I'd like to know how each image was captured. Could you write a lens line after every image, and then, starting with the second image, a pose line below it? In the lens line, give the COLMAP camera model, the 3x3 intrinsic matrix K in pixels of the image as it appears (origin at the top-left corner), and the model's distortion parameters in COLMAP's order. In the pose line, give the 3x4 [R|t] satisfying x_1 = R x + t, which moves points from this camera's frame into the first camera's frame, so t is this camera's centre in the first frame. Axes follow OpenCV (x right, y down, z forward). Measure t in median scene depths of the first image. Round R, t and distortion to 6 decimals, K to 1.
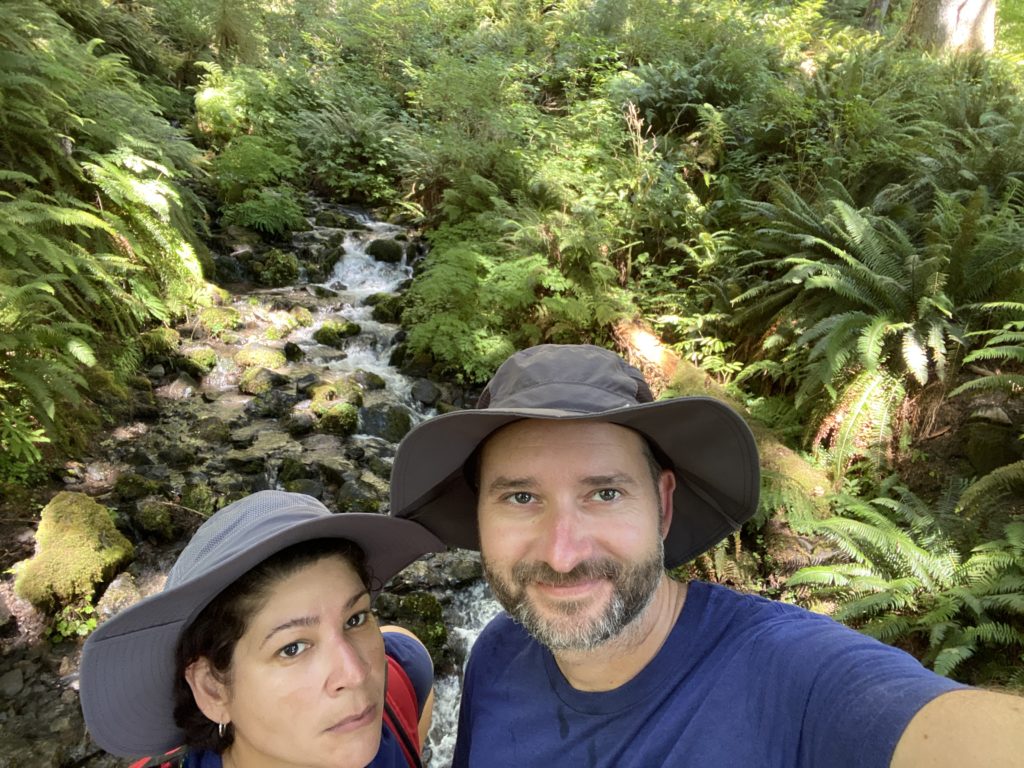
lens RADIAL K [[705.2, 0, 508.0], [0, 705.2, 383.4], [0, 0, 1]] dist [0.055854, -0.010388]
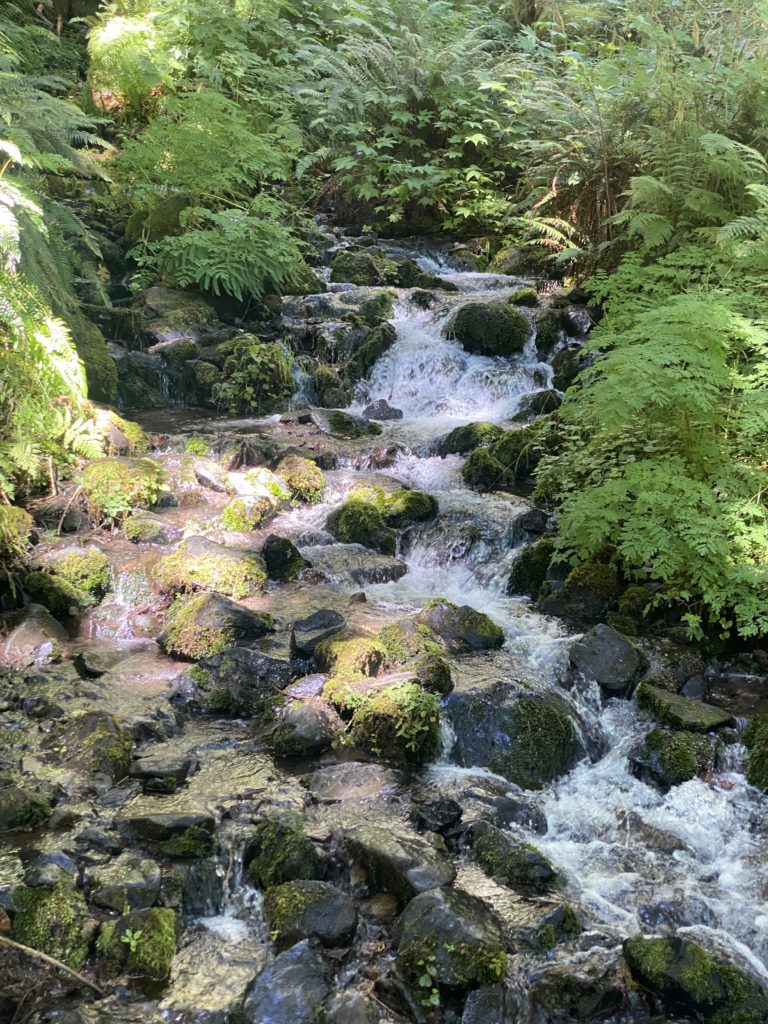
lens RADIAL K [[1553.8, 0, 383.8], [0, 1553.8, 512.5], [0, 0, 1]] dist [0.162149, 0.000000]
pose [[0.975795, -0.009296, -0.218491, -0.041232], [-0.010207, 0.996071, -0.087965, 0.007451], [0.218450, 0.088066, 0.971866, 0.111148]]
